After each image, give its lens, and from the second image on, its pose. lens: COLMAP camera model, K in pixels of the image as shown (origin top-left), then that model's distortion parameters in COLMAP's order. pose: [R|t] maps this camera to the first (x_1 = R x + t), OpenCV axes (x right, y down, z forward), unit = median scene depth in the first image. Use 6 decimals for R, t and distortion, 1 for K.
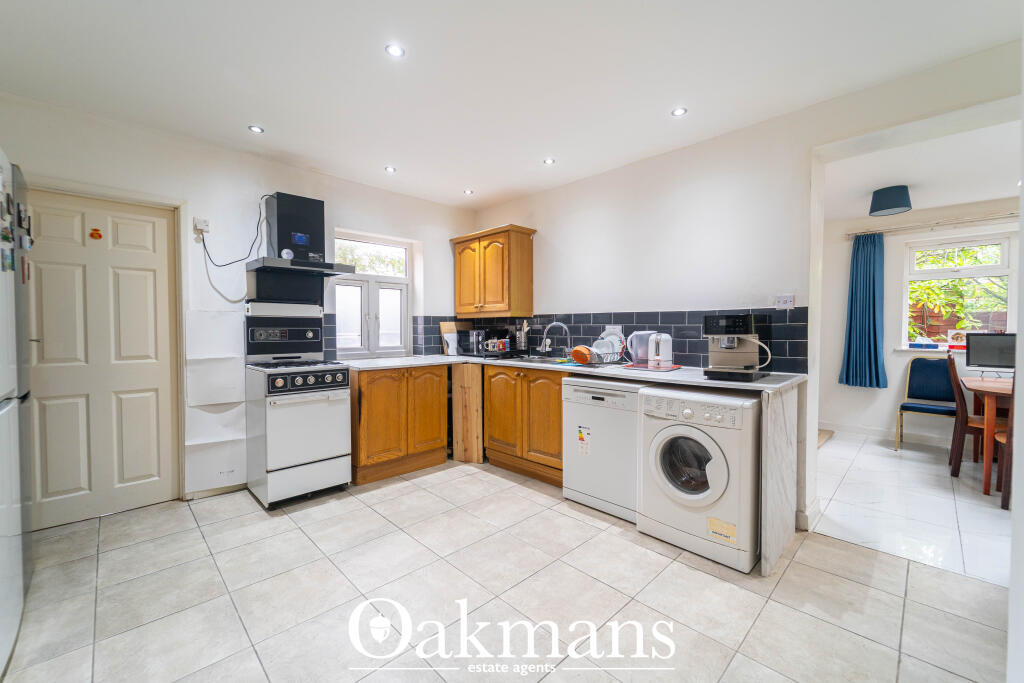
lens RADIAL K [[408.5, 0, 511.5], [0, 408.5, 337.5], [0, 0, 1]] dist [-0.001694, -0.000028]
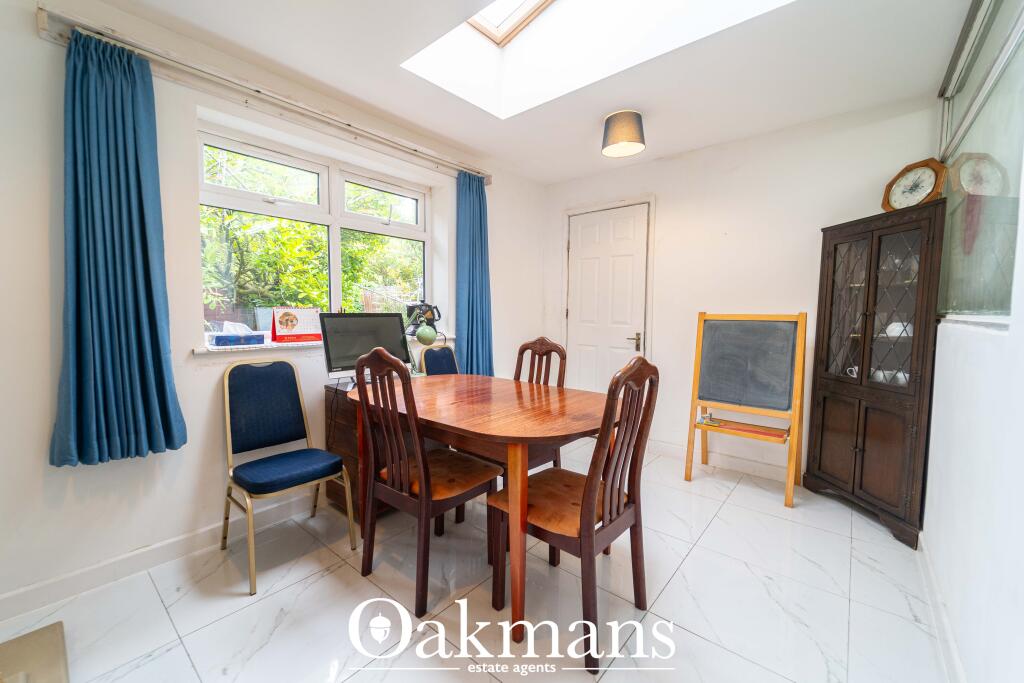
lens RADIAL K [[408.5, 0, 511.5], [0, 408.5, 337.5], [0, 0, 1]] dist [-0.001694, -0.000028]
pose [[-0.090082, -0.068144, 0.993600, 0.480971], [0.020810, 0.997310, 0.070285, -0.010239], [-0.995717, 0.027008, -0.088421, 0.710982]]
